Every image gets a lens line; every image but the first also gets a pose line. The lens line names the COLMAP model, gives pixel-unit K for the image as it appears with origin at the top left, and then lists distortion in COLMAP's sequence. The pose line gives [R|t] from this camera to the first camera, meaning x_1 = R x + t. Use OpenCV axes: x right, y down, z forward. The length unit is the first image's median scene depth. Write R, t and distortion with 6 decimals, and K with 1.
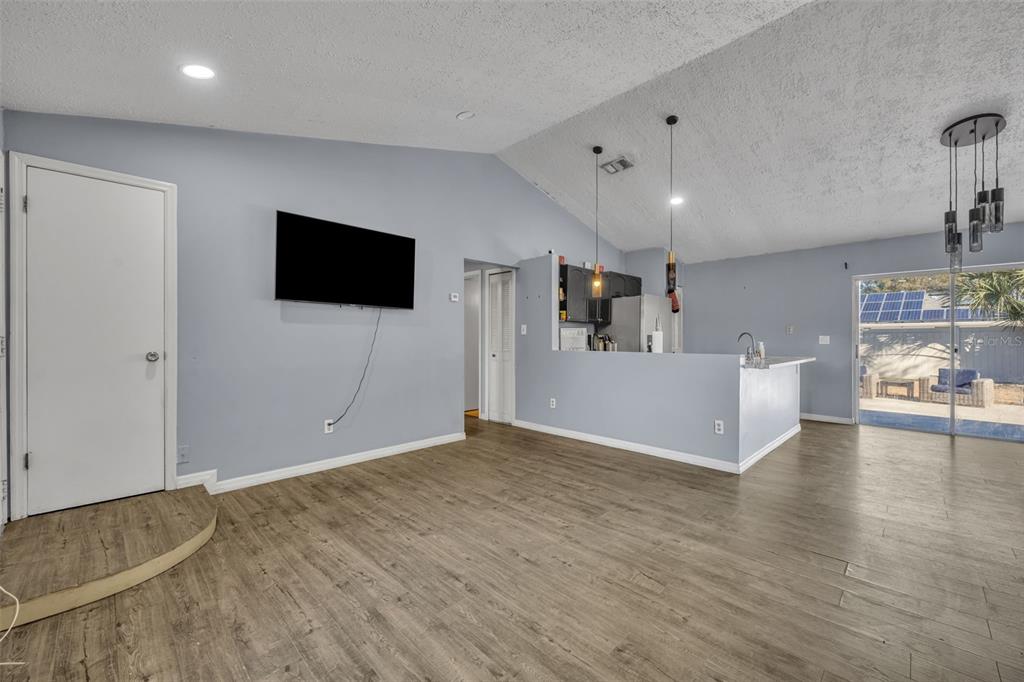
lens RADIAL K [[409.8, 0, 509.1], [0, 409.8, 341.5], [0, 0, 1]] dist [-0.001113, -0.000144]
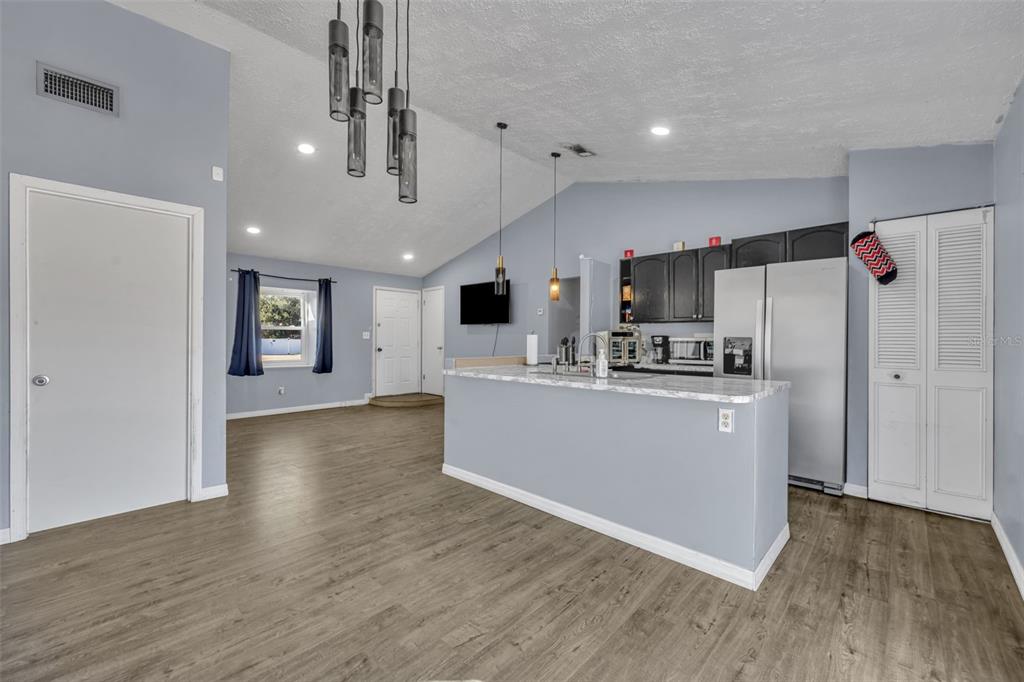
lens RADIAL K [[409.8, 0, 509.1], [0, 409.8, 341.5], [0, 0, 1]] dist [-0.001113, -0.000144]
pose [[0.021518, 0.000999, -0.999768, 1.826338], [-0.011576, 0.999933, 0.000750, -0.014015], [0.999701, 0.011557, 0.021528, 1.300373]]
